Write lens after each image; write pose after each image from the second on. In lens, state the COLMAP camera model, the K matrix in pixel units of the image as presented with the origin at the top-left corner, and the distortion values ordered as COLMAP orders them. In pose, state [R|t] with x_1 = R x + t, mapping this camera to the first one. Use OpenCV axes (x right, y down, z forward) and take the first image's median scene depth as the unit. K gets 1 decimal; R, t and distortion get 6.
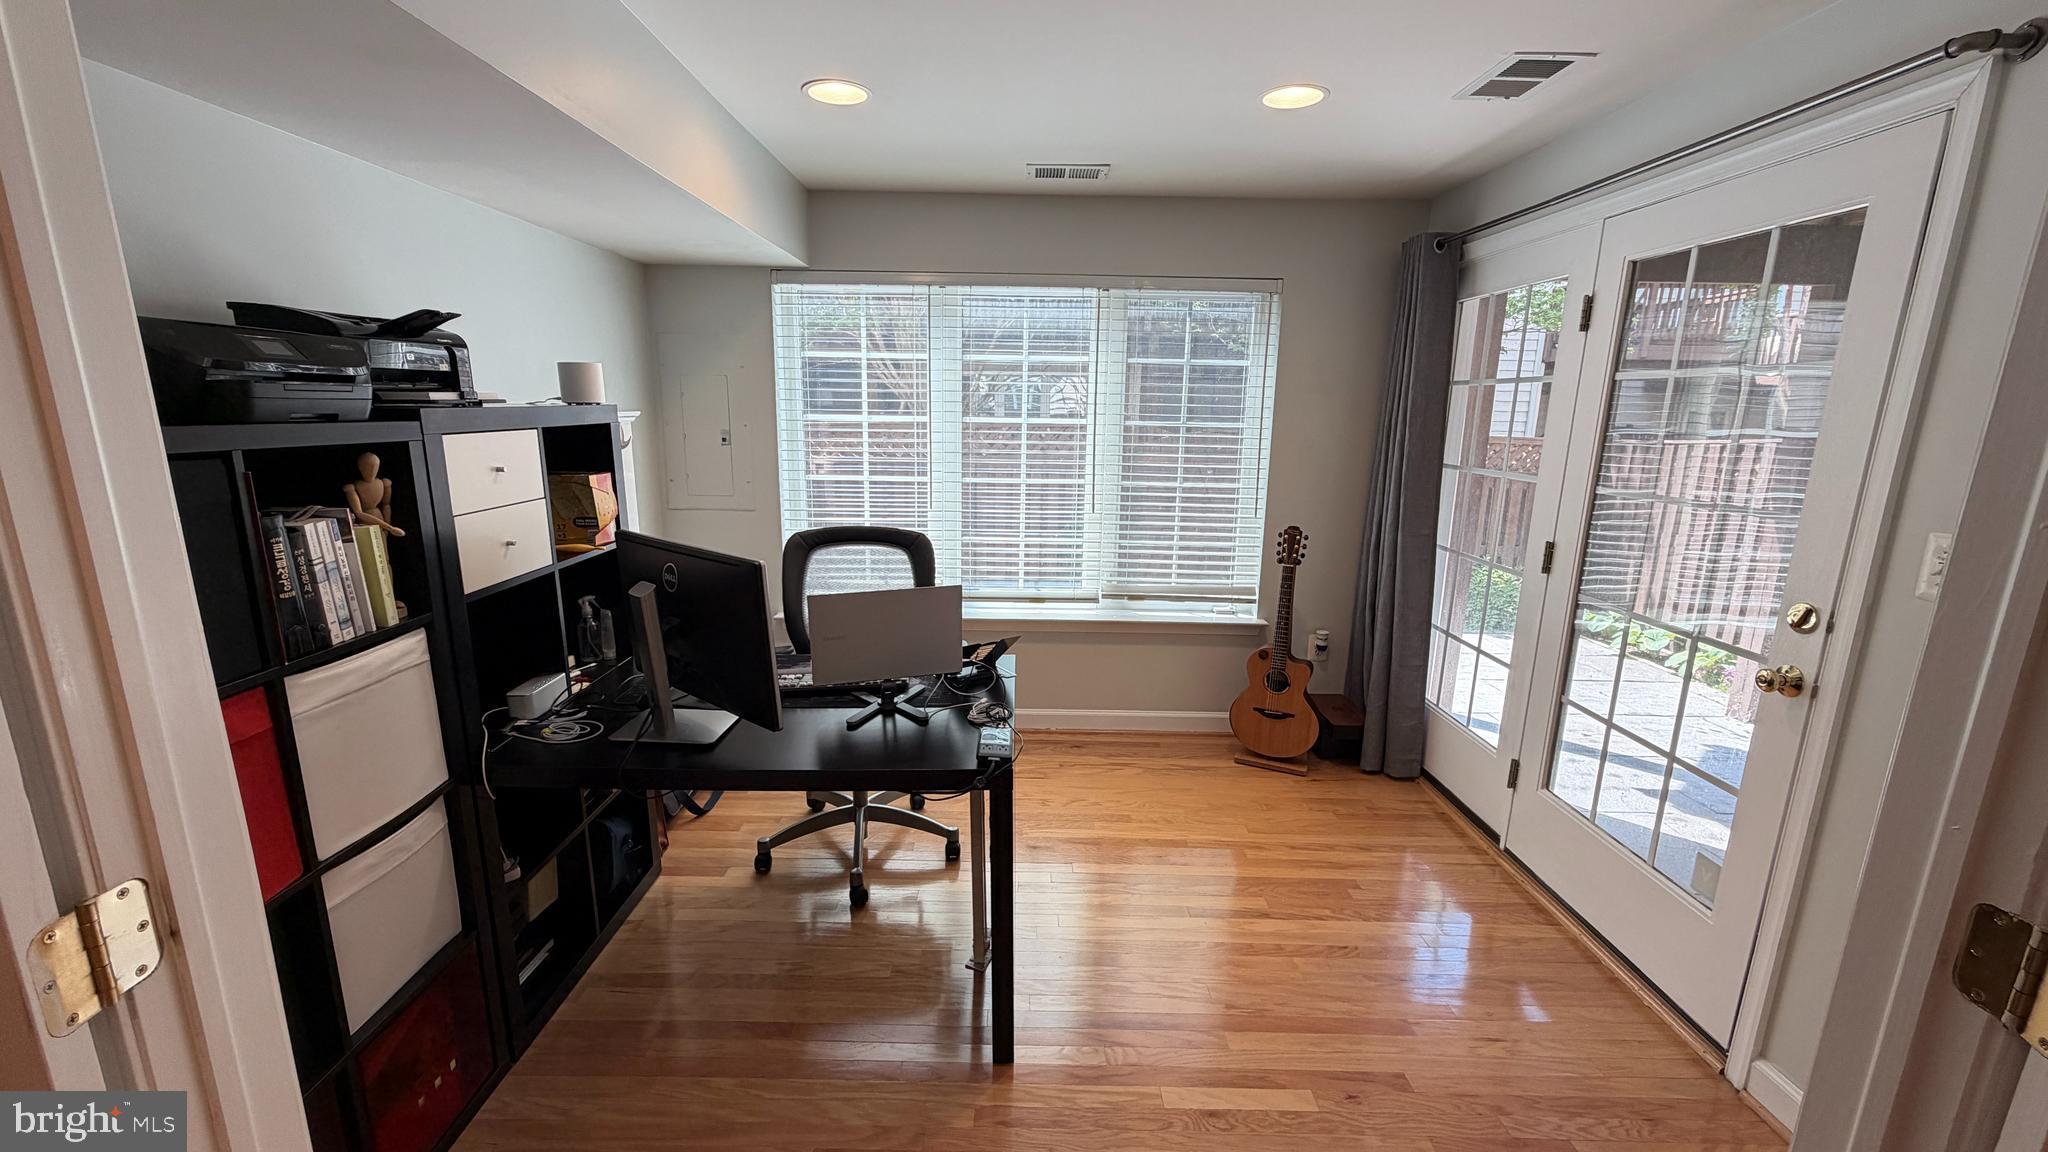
lens RADIAL K [[812.6, 0, 1016.9], [0, 812.6, 577.1], [0, 0, 1]] dist [0.000164, -0.000851]
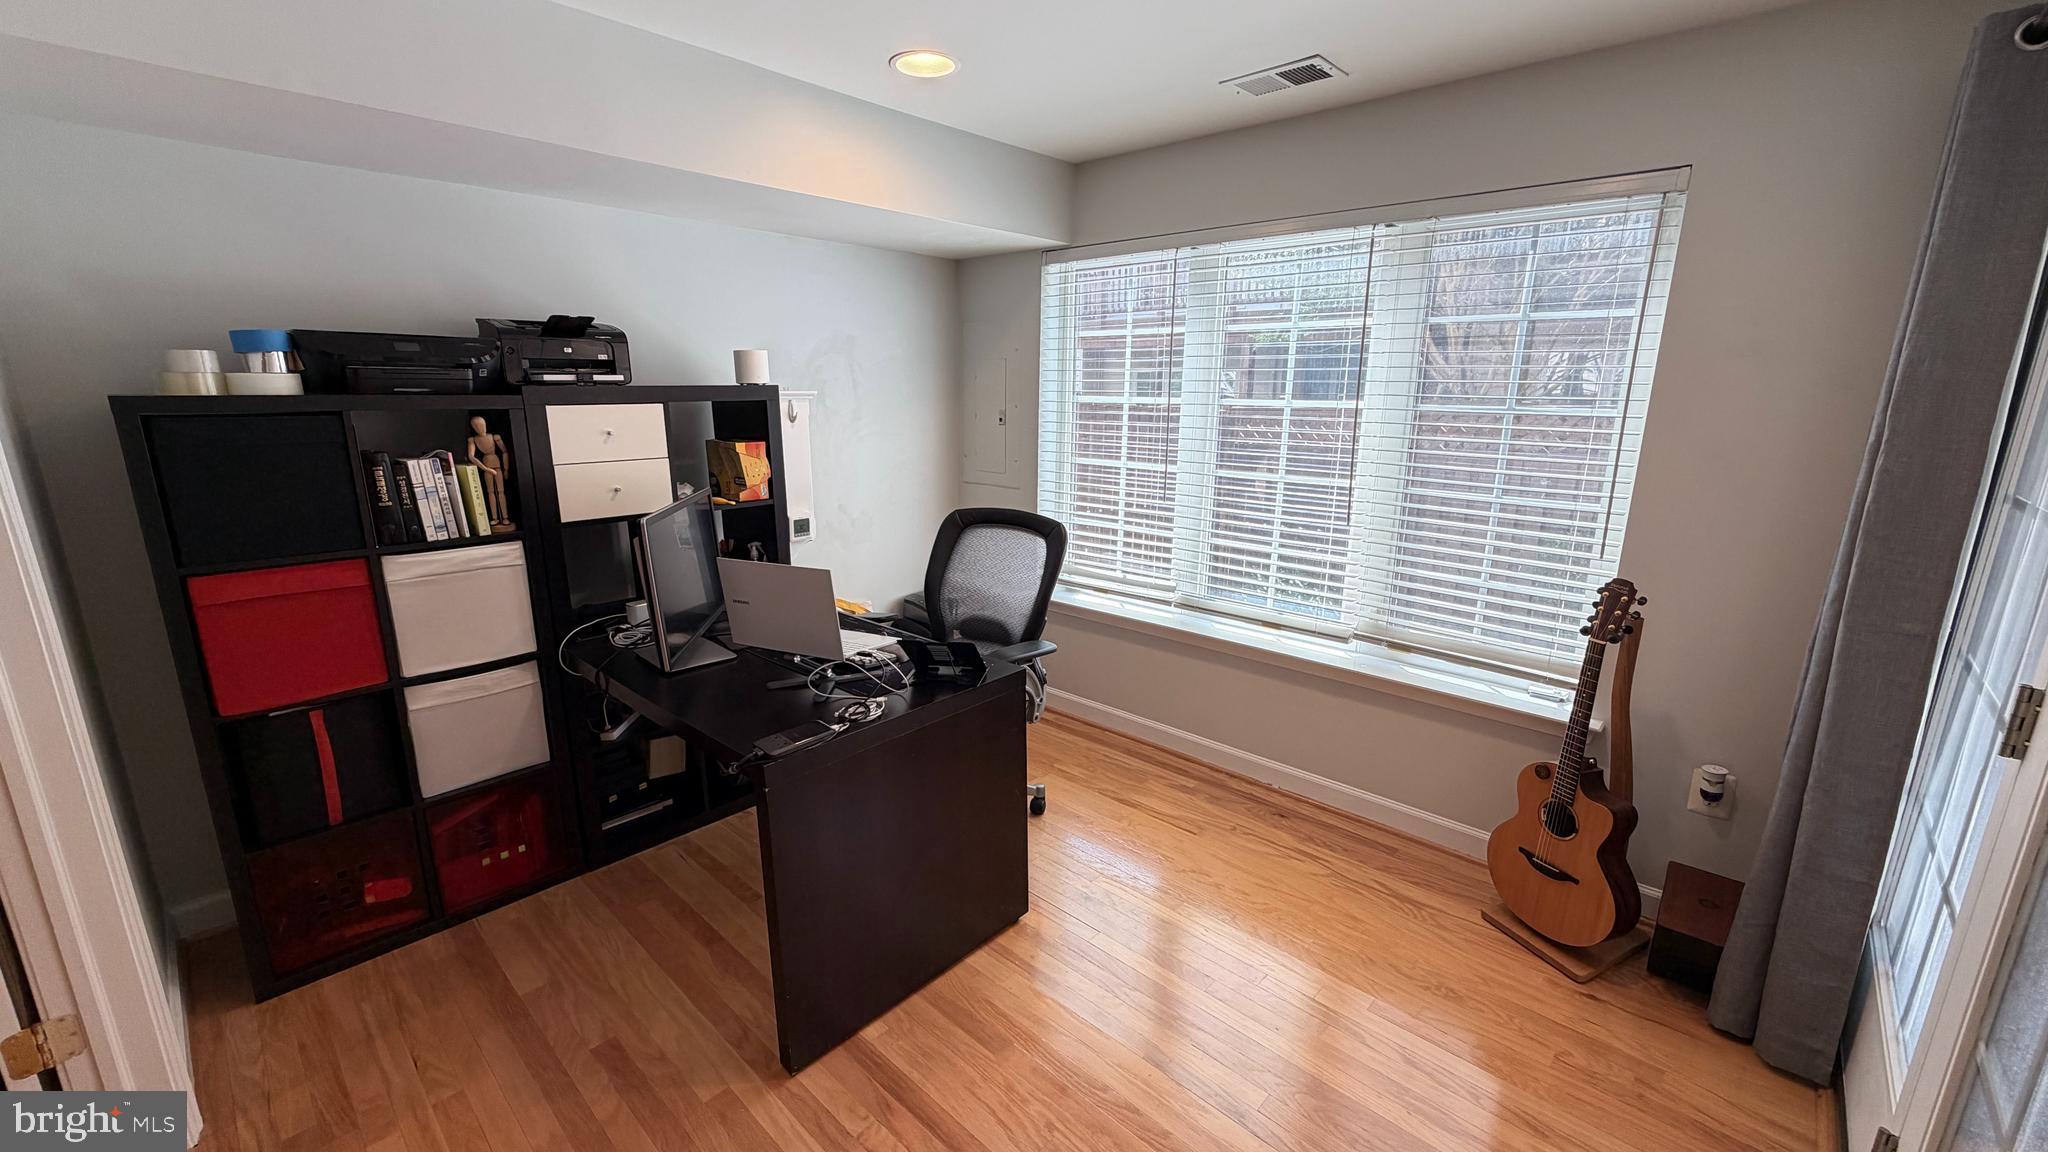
lens RADIAL K [[812.6, 0, 1018.7], [0, 812.6, 579.4], [0, 0, 1]] dist [0.000164, -0.000851]
pose [[0.735719, 0.149002, -0.660694, 0.418479], [-0.137688, 0.988034, 0.069503, -0.044014], [0.663144, 0.039835, 0.747431, 0.252902]]
